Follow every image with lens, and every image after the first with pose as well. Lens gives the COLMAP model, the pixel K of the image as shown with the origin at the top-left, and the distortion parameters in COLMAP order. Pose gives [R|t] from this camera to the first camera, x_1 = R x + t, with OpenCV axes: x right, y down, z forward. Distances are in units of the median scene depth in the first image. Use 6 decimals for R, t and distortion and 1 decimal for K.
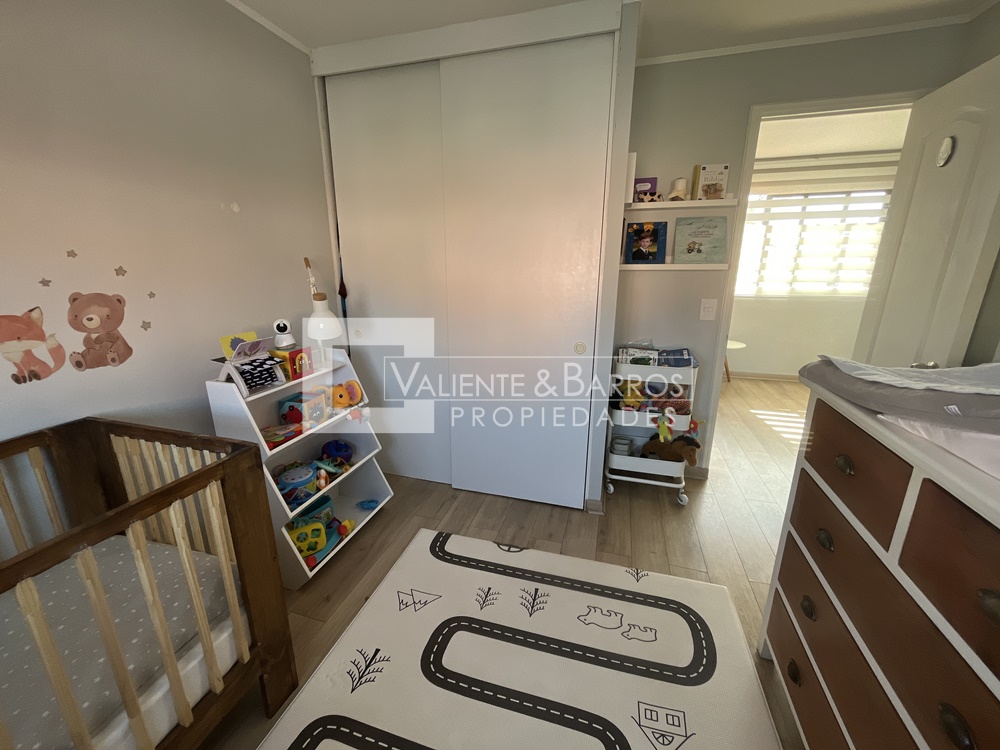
lens RADIAL K [[400.7, 0, 500.0], [0, 400.7, 375.0], [0, 0, 1]] dist [-0.000051, -0.000063]
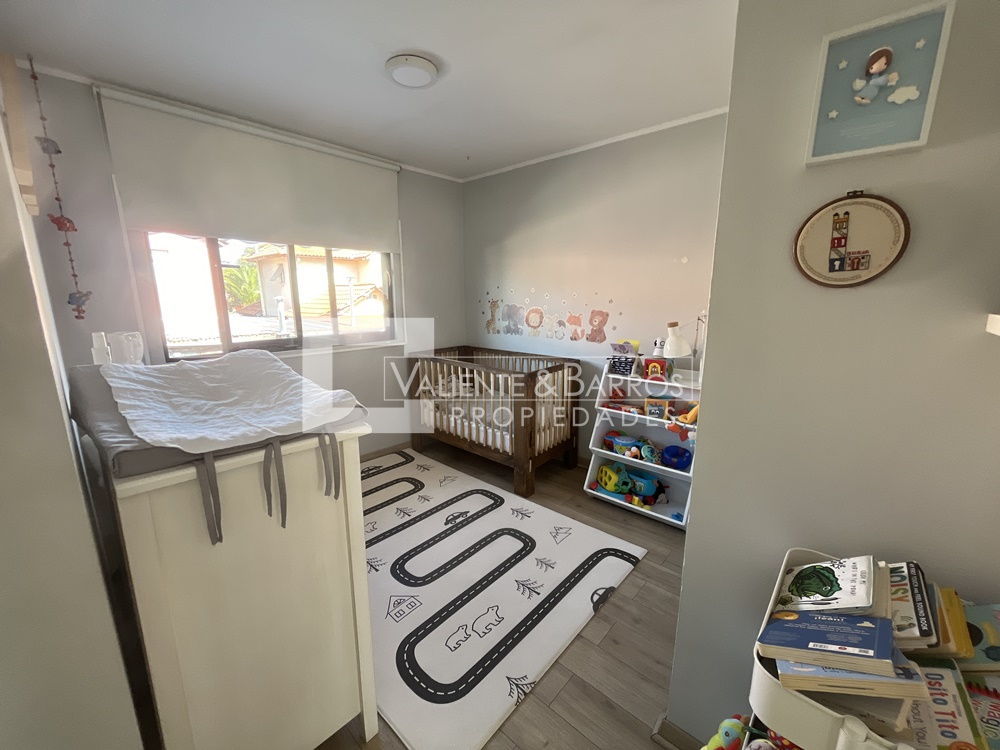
lens RADIAL K [[400.7, 0, 500.0], [0, 400.7, 375.0], [0, 0, 1]] dist [-0.000051, -0.000063]
pose [[-0.429634, 0.179153, -0.885053, 1.185685], [-0.241012, 0.921817, 0.303589, -0.379871], [0.870246, 0.343741, -0.352866, 1.297178]]
